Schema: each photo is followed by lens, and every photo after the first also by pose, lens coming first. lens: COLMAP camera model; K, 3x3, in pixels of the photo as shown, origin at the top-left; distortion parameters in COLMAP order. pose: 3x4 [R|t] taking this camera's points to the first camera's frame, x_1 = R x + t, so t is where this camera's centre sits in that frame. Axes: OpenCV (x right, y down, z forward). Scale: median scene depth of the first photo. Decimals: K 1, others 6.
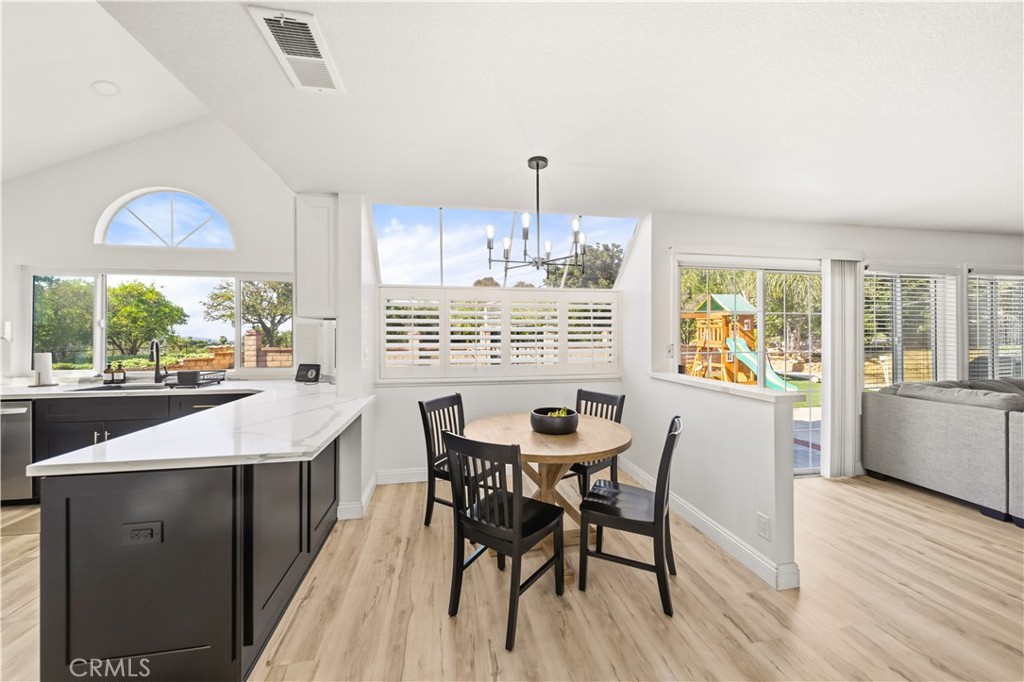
lens RADIAL K [[361.1, 0, 509.3], [0, 361.1, 336.1], [0, 0, 1]] dist [-0.000325, -0.000027]
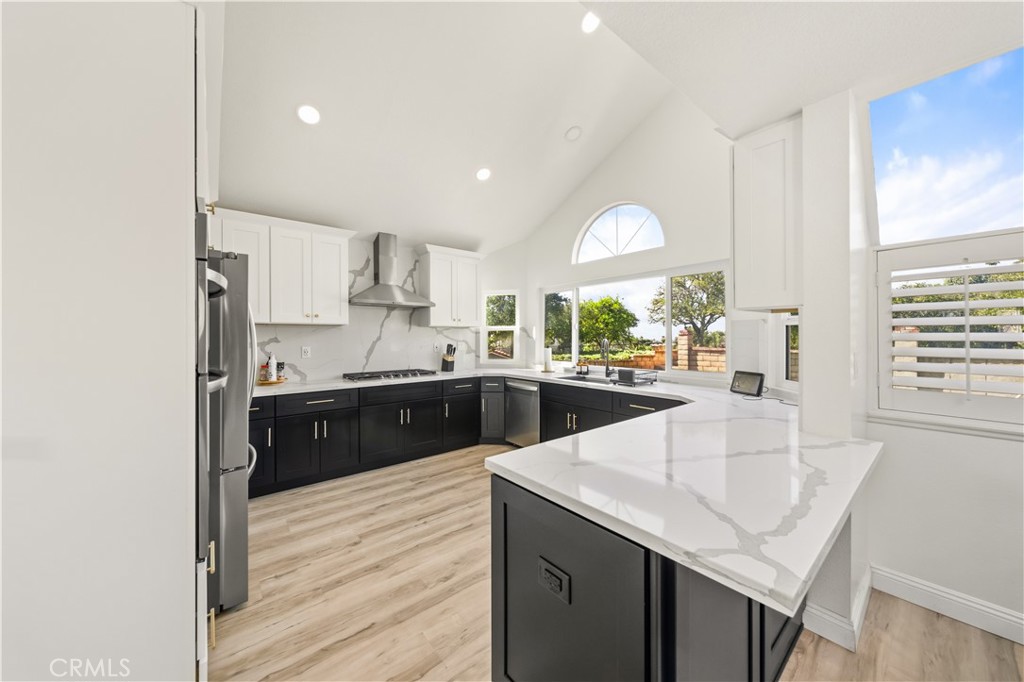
lens RADIAL K [[361.1, 0, 509.3], [0, 361.1, 336.1], [0, 0, 1]] dist [-0.000325, -0.000027]
pose [[0.478594, -0.002149, -0.878034, -0.089389], [0.002458, 0.999996, -0.001108, 0.000442], [0.878033, -0.001628, 0.478598, 0.133657]]
